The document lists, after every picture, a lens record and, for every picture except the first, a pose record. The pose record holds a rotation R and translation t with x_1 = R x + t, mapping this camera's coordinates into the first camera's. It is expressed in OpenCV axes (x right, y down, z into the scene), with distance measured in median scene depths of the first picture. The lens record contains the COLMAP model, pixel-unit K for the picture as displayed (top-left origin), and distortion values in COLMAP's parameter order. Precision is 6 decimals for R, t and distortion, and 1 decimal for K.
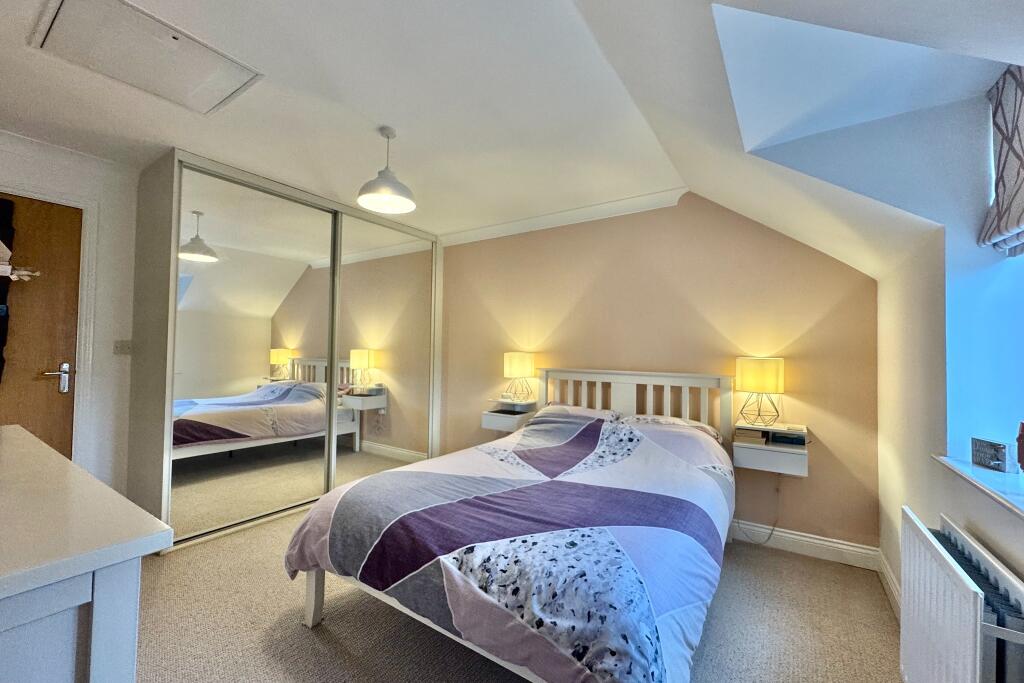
lens RADIAL K [[412.4, 0, 512.0], [0, 412.4, 341.5], [0, 0, 1]] dist [0.000430, 0.000029]
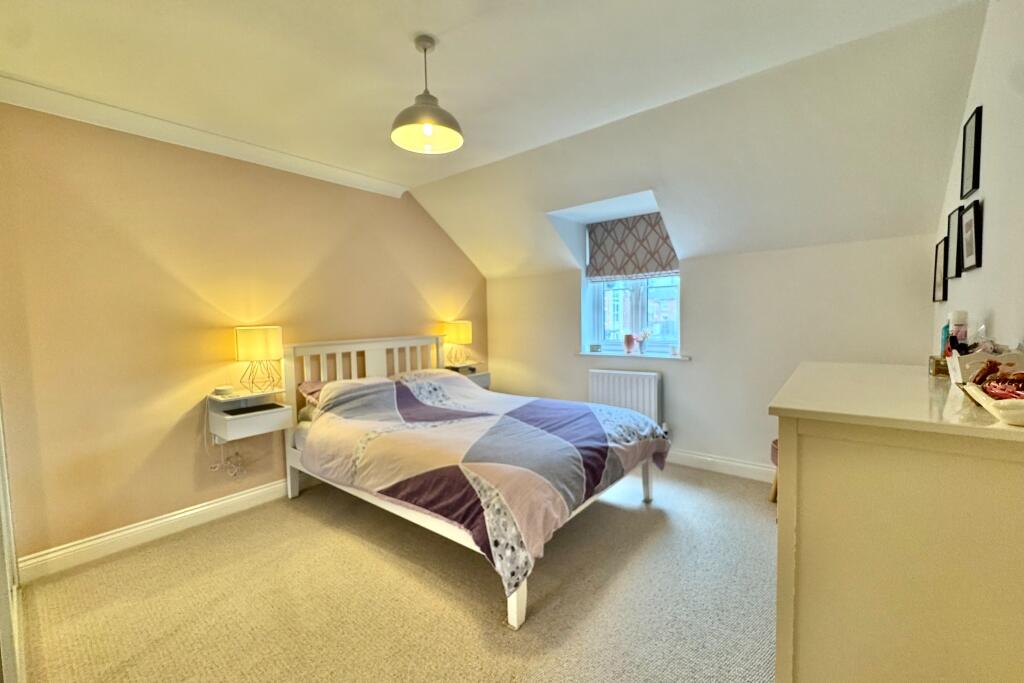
lens RADIAL K [[412.4, 0, 512.0], [0, 412.4, 341.5], [0, 0, 1]] dist [0.000430, 0.000029]
pose [[0.084325, -0.079118, 0.993292, -0.812367], [0.001612, 0.996852, 0.079265, -0.006910], [-0.996437, -0.005083, 0.084188, 0.567077]]
